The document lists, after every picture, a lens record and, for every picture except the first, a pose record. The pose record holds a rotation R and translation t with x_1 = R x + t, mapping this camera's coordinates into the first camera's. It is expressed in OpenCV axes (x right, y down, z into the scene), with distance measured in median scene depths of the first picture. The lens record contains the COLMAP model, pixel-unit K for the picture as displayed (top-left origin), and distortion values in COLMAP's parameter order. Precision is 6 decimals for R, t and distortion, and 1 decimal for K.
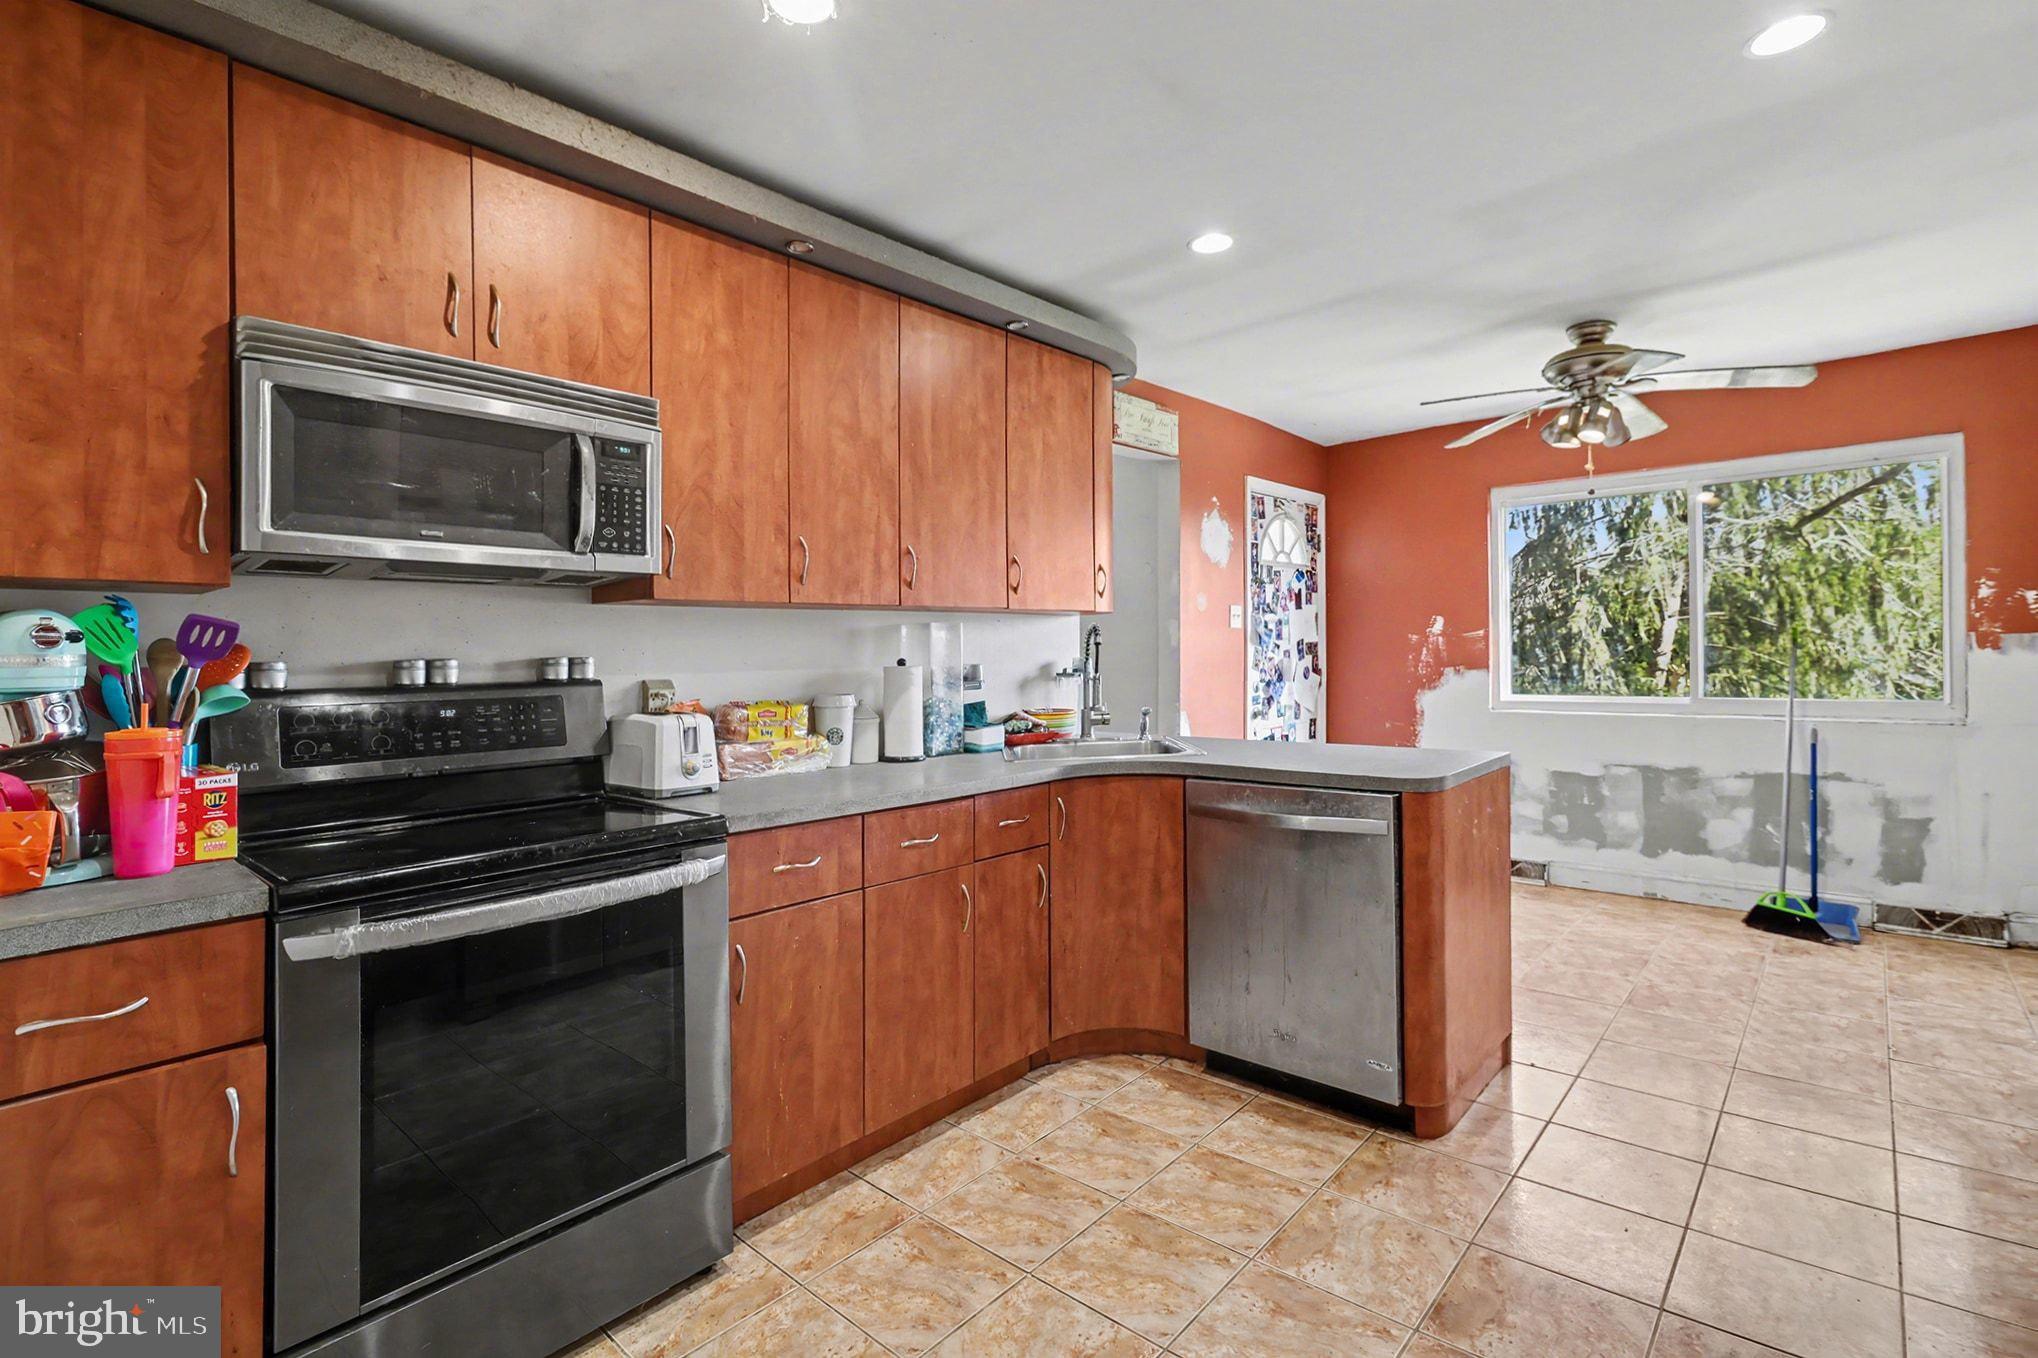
lens RADIAL K [[944.7, 0, 1007.6], [0, 944.7, 667.6], [0, 0, 1]] dist [0.004887, -0.000448]
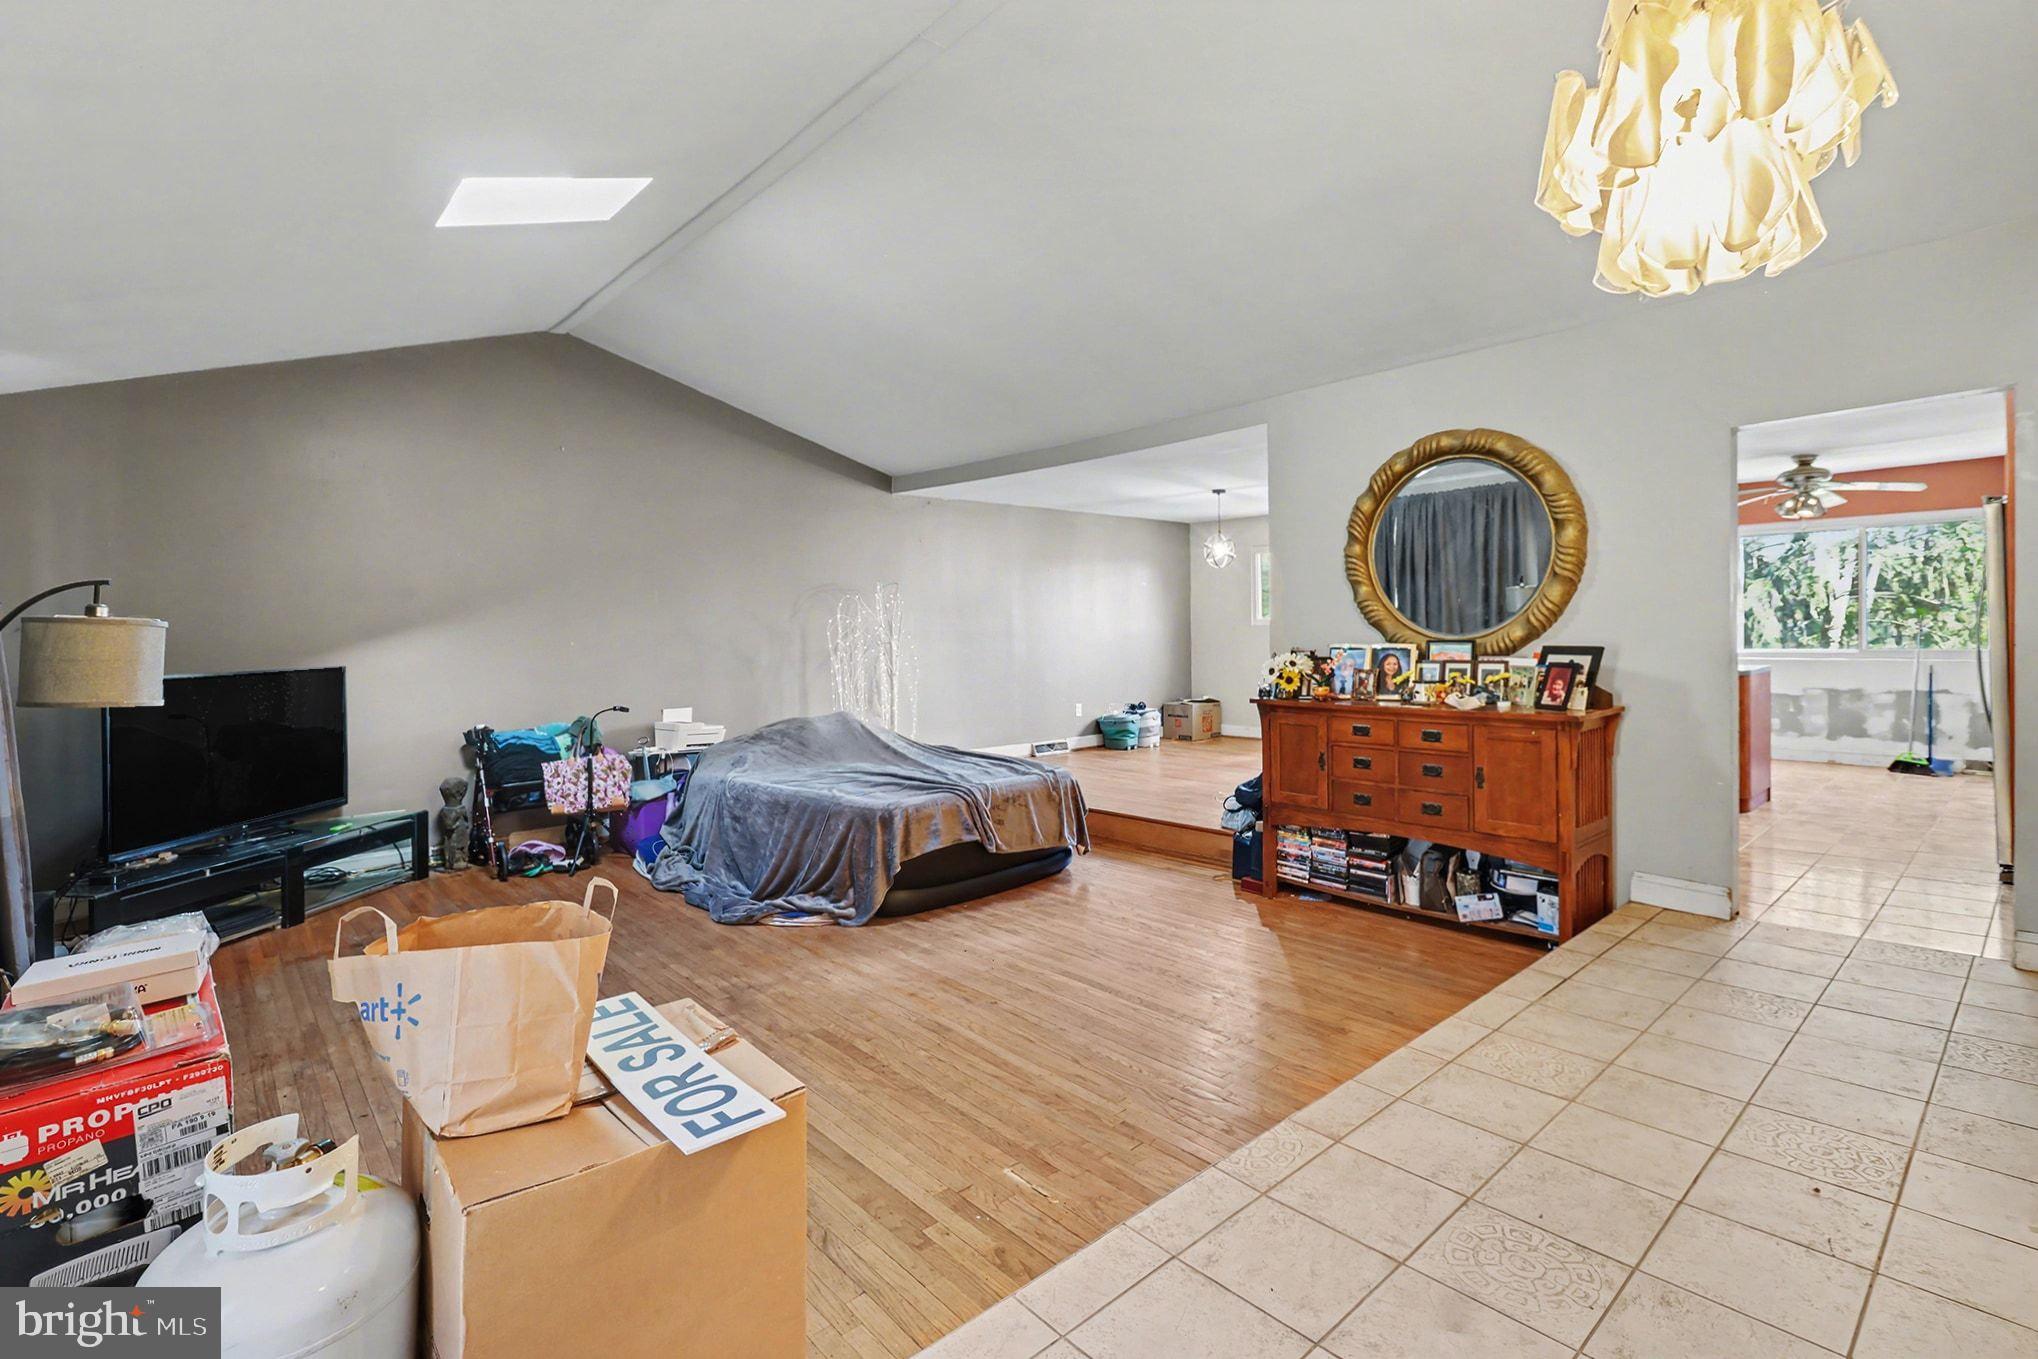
lens RADIAL K [[944.7, 0, 1033.7], [0, 944.7, 657.7], [0, 0, 1]] dist [0.004887, -0.000448]
pose [[0.995646, 0.001568, -0.093205, -0.657423], [-0.000373, 0.999918, 0.012836, 0.026670], [0.093218, -0.012746, 0.995564, -0.921766]]
